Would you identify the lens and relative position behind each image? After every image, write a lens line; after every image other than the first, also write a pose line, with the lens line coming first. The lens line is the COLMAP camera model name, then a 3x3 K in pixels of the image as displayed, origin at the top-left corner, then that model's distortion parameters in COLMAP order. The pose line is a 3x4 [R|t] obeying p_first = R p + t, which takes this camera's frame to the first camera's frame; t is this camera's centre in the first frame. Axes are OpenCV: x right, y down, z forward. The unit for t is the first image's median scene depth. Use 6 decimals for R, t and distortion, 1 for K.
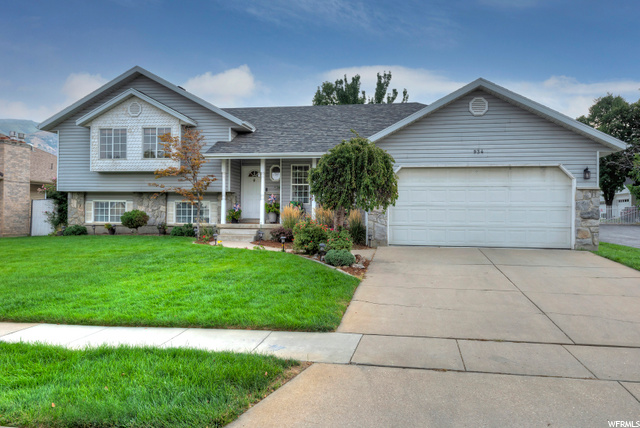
lens RADIAL K [[481.3, 0, 318.7], [0, 481.3, 199.1], [0, 0, 1]] dist [0.008196, 0.002054]
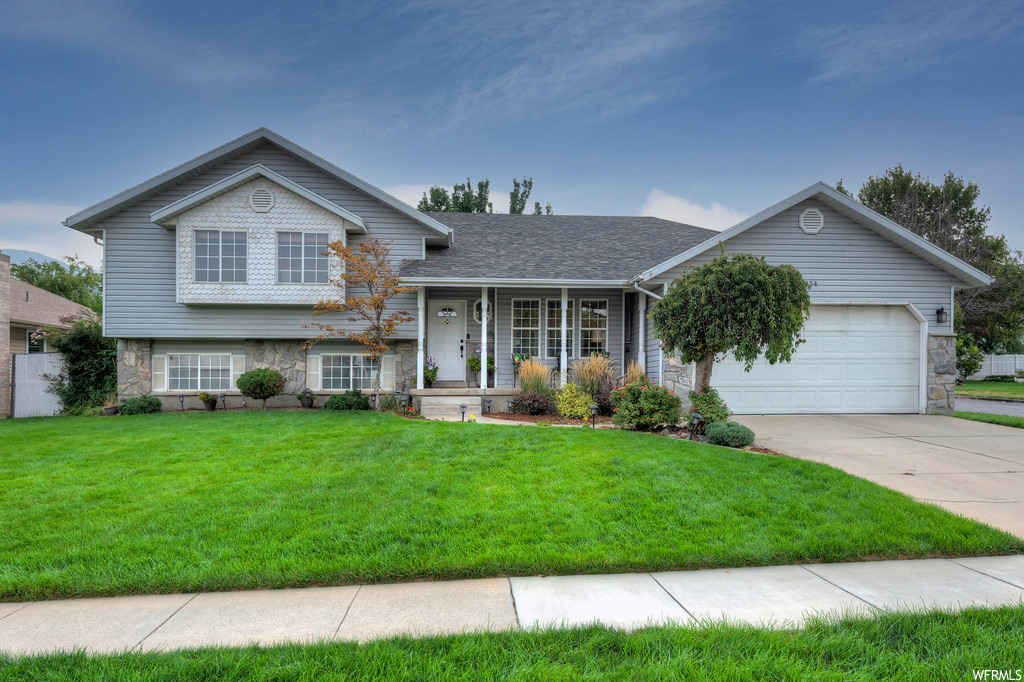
lens RADIAL K [[649.2, 0, 521.7], [0, 649.2, 368.4], [0, 0, 1]] dist [0.005010, 0.001425]
pose [[0.964822, -0.007559, 0.262797, -0.279439], [0.002976, 0.999837, 0.017831, 0.008865], [-0.262889, -0.016422, 0.964686, 0.132178]]
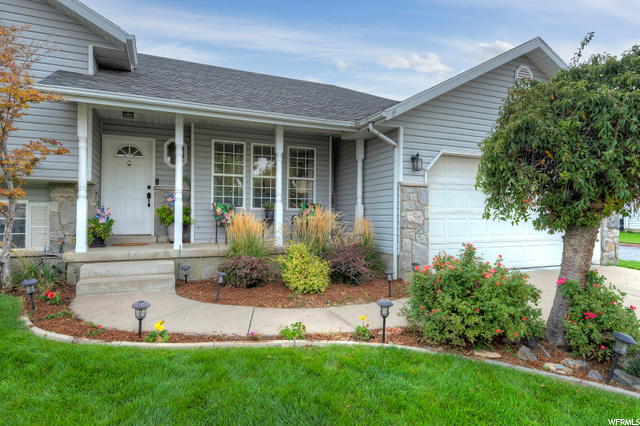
lens RADIAL K [[372.4, 0, 320.0], [0, 372.4, 213.0], [0, 0, 1]] dist [0.033214, -0.000234]
pose [[0.835149, -0.003386, 0.550014, -0.196459], [-0.013744, 0.999540, 0.027022, 0.002287], [-0.549853, -0.030127, 0.834718, 0.549181]]
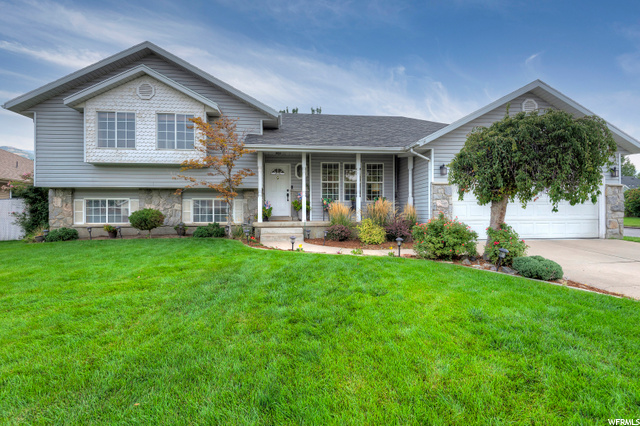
lens RADIAL K [[307.4, 0, 318.4], [0, 307.4, 203.8], [0, 0, 1]] dist [0.029984, -0.026709]
pose [[0.957898, -0.004565, 0.287074, -0.247019], [0.003737, 0.999987, 0.003432, 0.013223], [-0.287086, -0.002215, 0.957902, 0.385012]]
